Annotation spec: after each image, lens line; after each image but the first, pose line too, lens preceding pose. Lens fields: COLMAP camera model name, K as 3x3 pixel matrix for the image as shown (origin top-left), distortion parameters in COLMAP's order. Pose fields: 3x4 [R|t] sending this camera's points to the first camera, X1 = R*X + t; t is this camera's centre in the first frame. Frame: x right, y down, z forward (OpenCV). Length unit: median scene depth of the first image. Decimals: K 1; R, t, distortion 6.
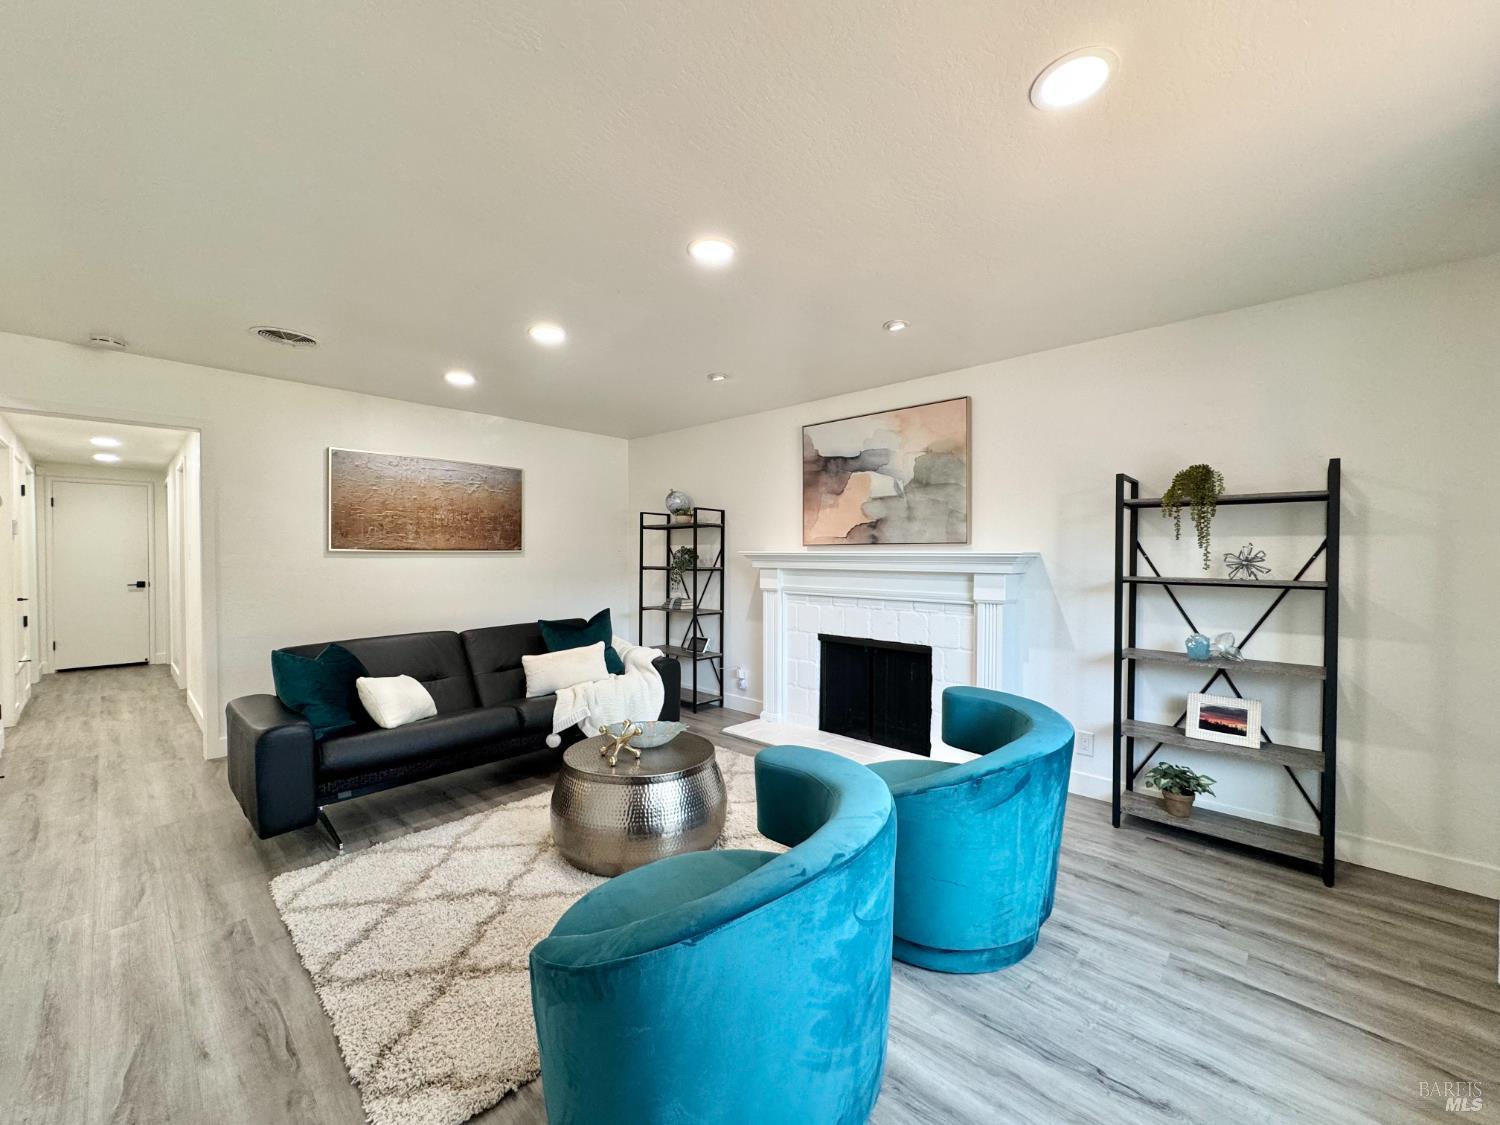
lens RADIAL K [[602.8, 0, 735.6], [0, 602.8, 570.4], [0, 0, 1]] dist [-0.003061, 0.000827]
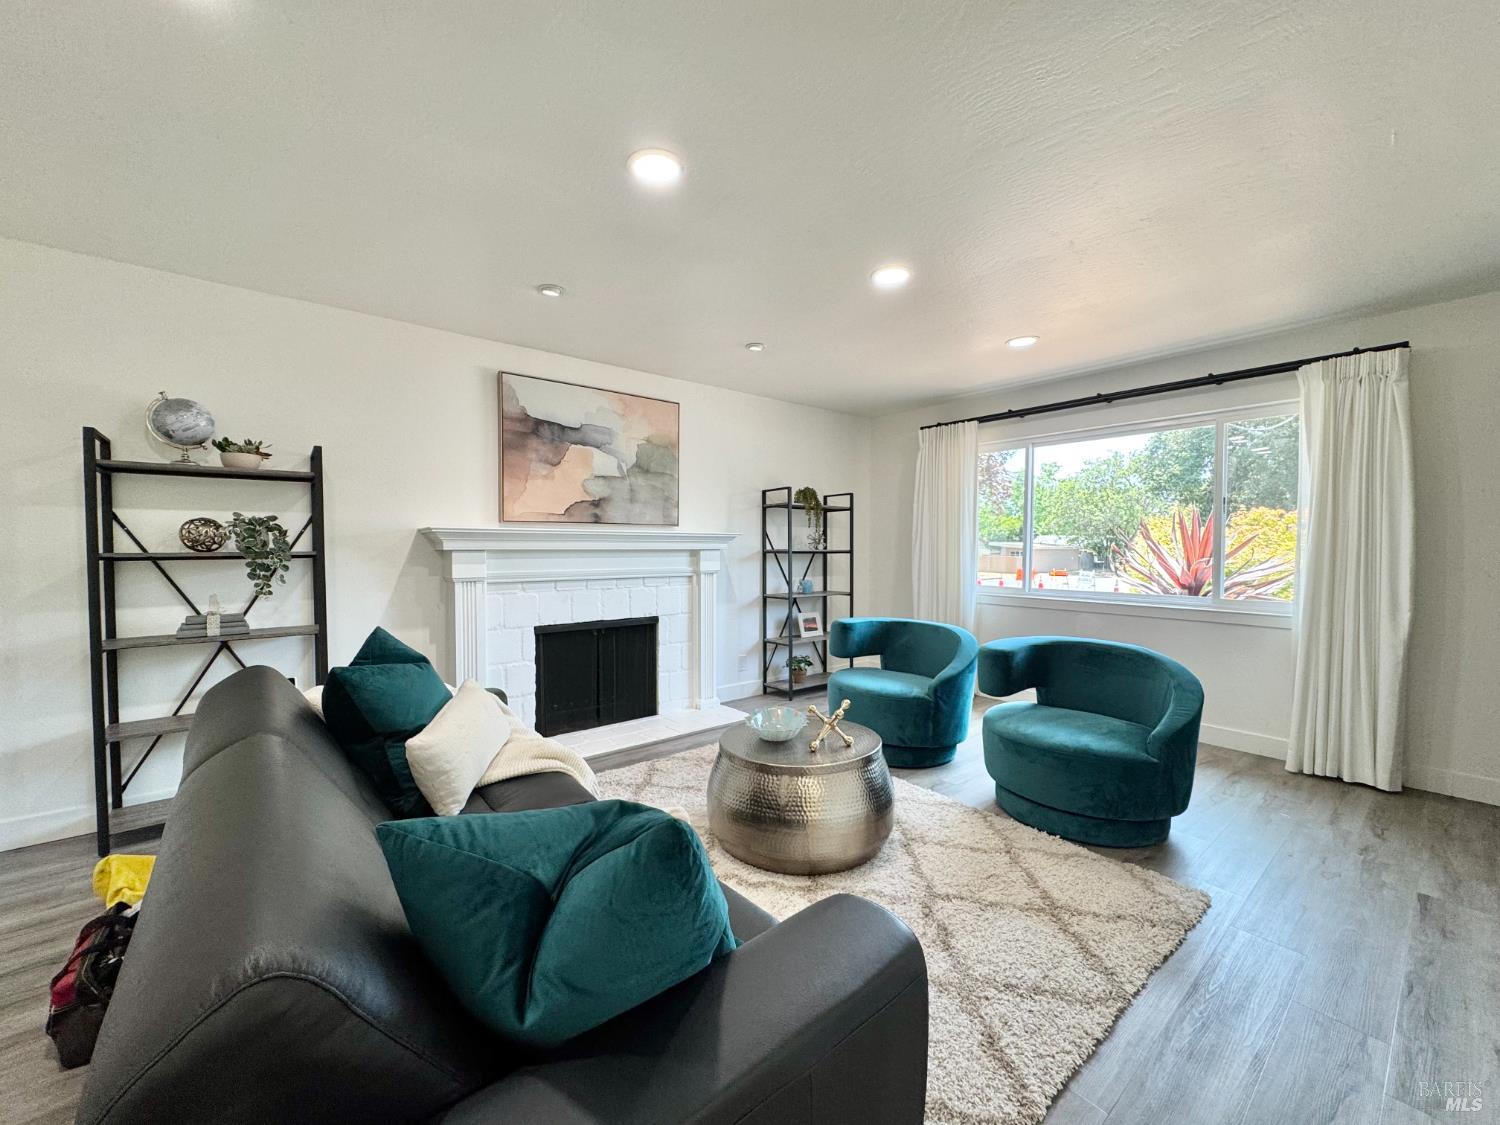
lens RADIAL K [[602.8, 0, 725.3], [0, 602.8, 572.1], [0, 0, 1]] dist [-0.003061, 0.000827]
pose [[0.142067, -0.059617, 0.988060, -0.717743], [0.012427, 0.998213, 0.058443, -0.019475], [-0.989779, 0.003976, 0.142554, 0.661642]]
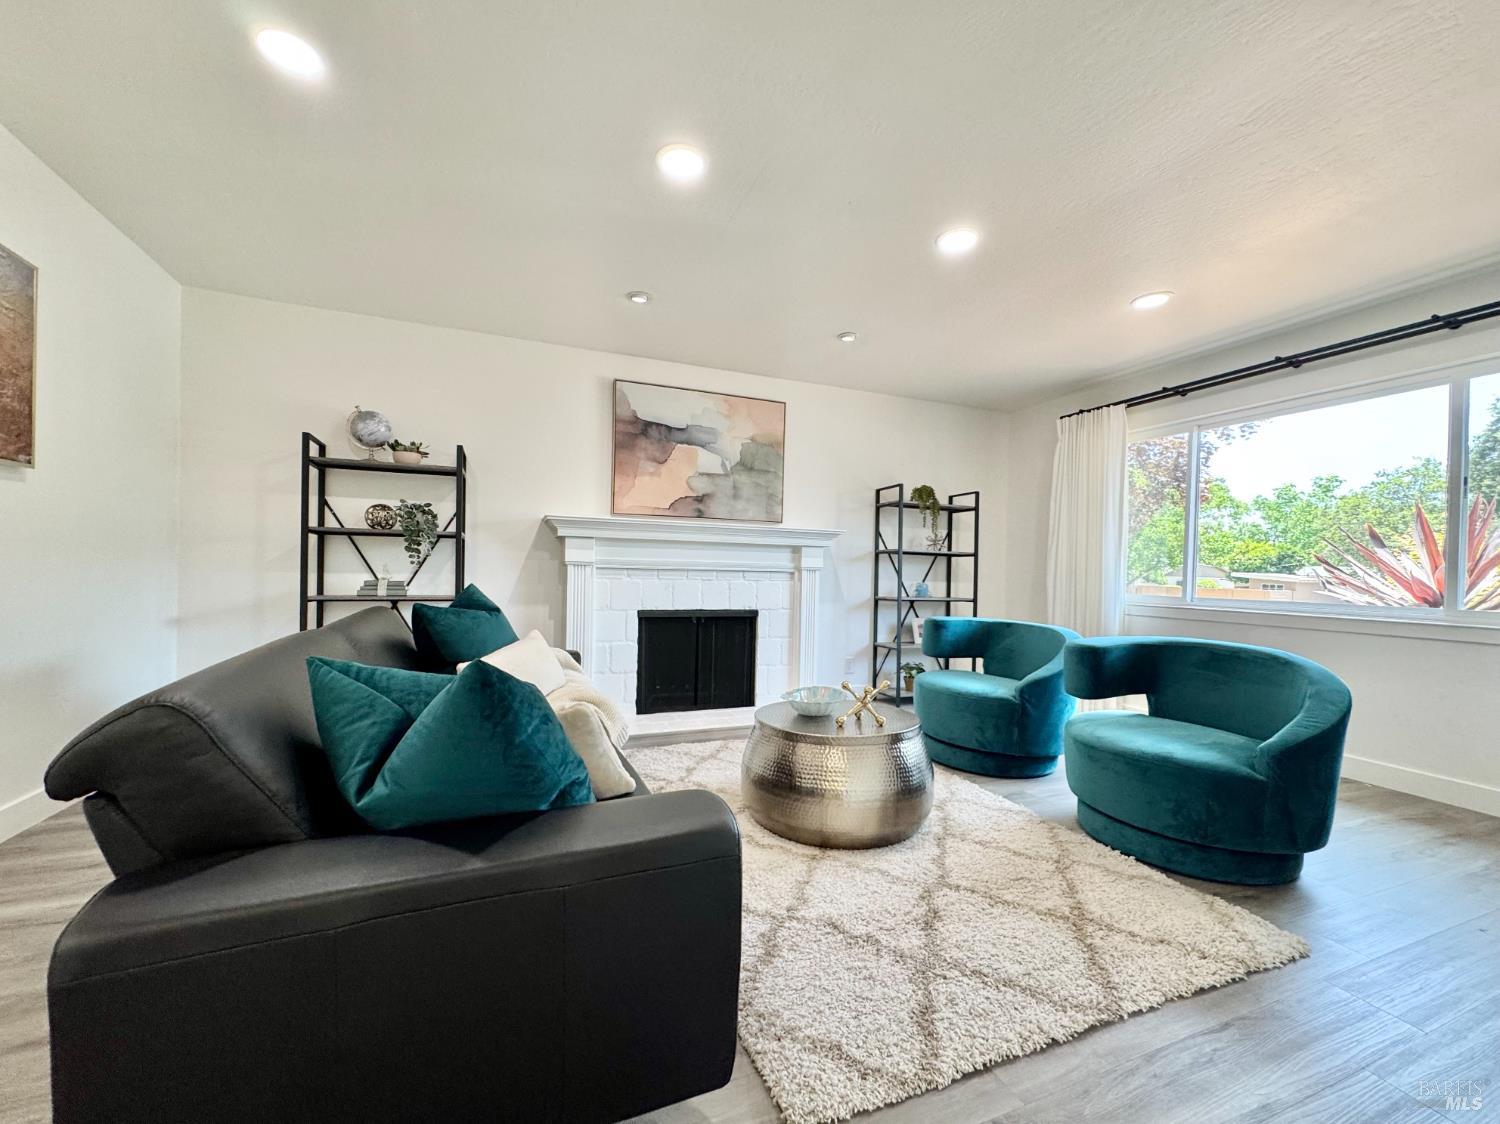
lens RADIAL K [[602.8, 0, 726.2], [0, 602.8, 586.7], [0, 0, 1]] dist [-0.003061, 0.000827]
pose [[0.430441, -0.031346, 0.902074, -0.699447], [-0.007052, 0.999250, 0.038088, 0.035792], [-0.902591, -0.022756, 0.429897, 0.514213]]
